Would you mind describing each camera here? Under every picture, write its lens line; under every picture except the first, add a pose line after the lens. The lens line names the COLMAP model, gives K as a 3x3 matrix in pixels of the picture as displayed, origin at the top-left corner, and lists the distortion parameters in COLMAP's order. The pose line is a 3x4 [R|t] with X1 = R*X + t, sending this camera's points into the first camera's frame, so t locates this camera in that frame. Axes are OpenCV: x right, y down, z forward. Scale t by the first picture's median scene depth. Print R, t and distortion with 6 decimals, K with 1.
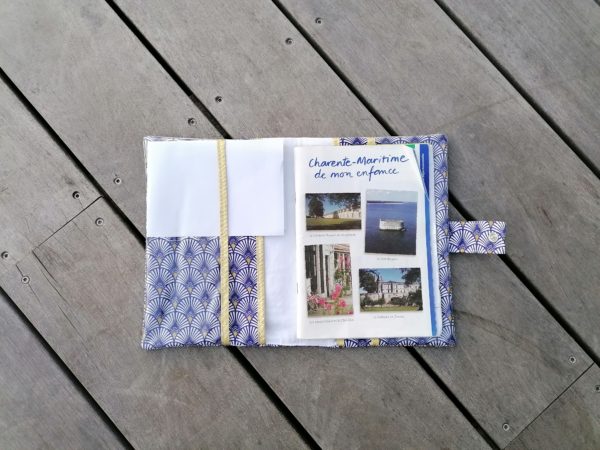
lens RADIAL K [[462.0, 0, 296.2], [0, 462.0, 225.0], [0, 0, 1]] dist [0.019400, -0.013473]
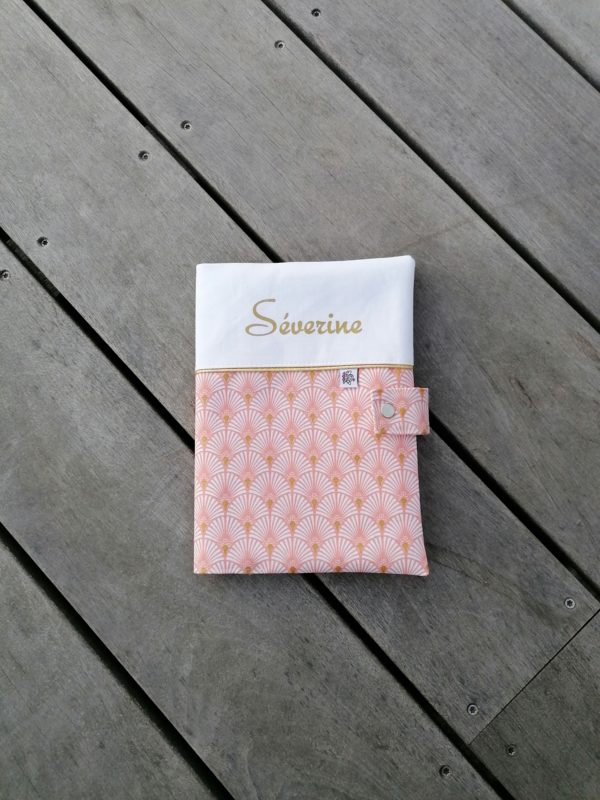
lens RADIAL K [[616.0, 0, 303.5], [0, 616.0, 398.3], [0, 0, 1]] dist [0.019400, -0.013473]
pose [[0.973880, -0.006527, 0.226970, 0.015106], [0.014718, 0.999299, -0.034415, 0.014060], [-0.226586, 0.036856, 0.973293, 0.147137]]
